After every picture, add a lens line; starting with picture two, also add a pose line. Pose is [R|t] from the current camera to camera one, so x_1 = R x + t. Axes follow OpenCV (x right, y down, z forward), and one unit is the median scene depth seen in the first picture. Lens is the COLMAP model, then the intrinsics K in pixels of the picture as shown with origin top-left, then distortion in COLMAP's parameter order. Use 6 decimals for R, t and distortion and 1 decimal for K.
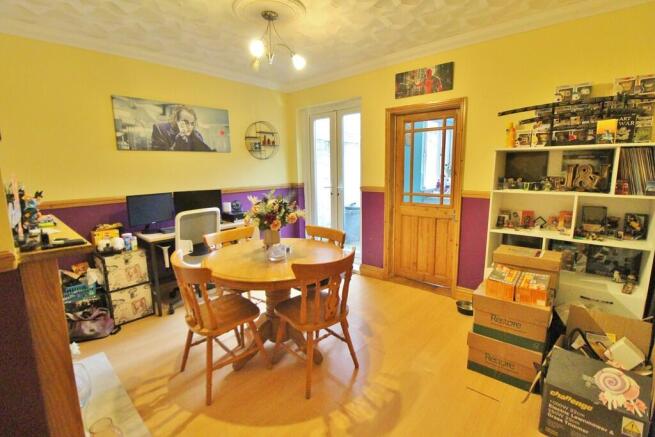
lens RADIAL K [[308.1, 0, 328.3], [0, 308.1, 215.2], [0, 0, 1]] dist [-0.003754, -0.002277]
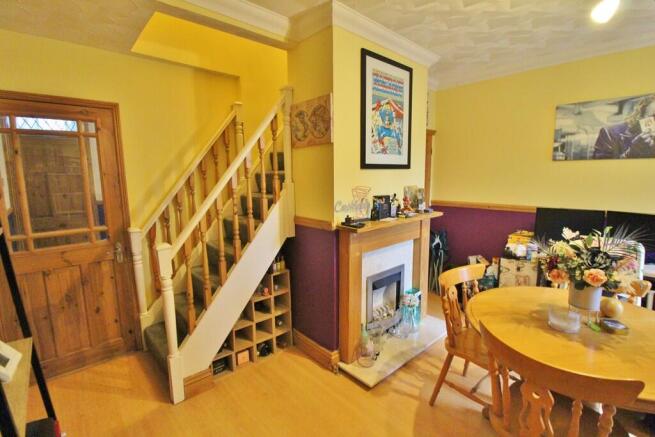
lens RADIAL K [[308.1, 0, 328.1], [0, 308.1, 216.4], [0, 0, 1]] dist [-0.003754, -0.002277]
pose [[-0.082660, 0.159387, -0.983749, 0.368365], [-0.149742, 0.973934, 0.170379, -0.096872], [0.985264, 0.161392, -0.056638, 0.368891]]
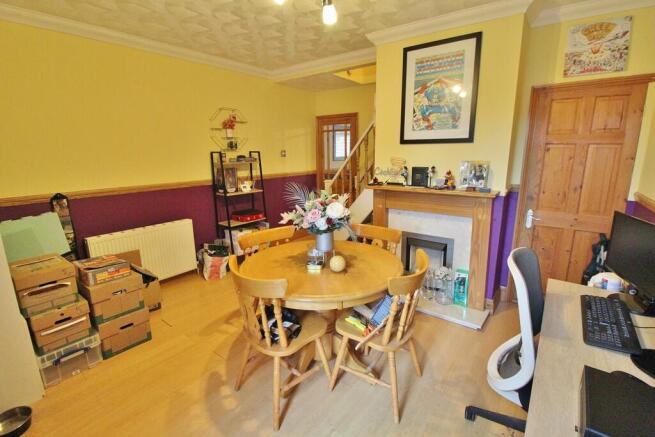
lens RADIAL K [[308.1, 0, 329.4], [0, 308.1, 219.6], [0, 0, 1]] dist [-0.003754, -0.002277]
pose [[-0.995885, 0.045745, -0.078228, -0.081571], [0.013024, 0.926531, 0.375994, -0.239455], [0.089680, 0.373428, -0.923314, 1.343775]]
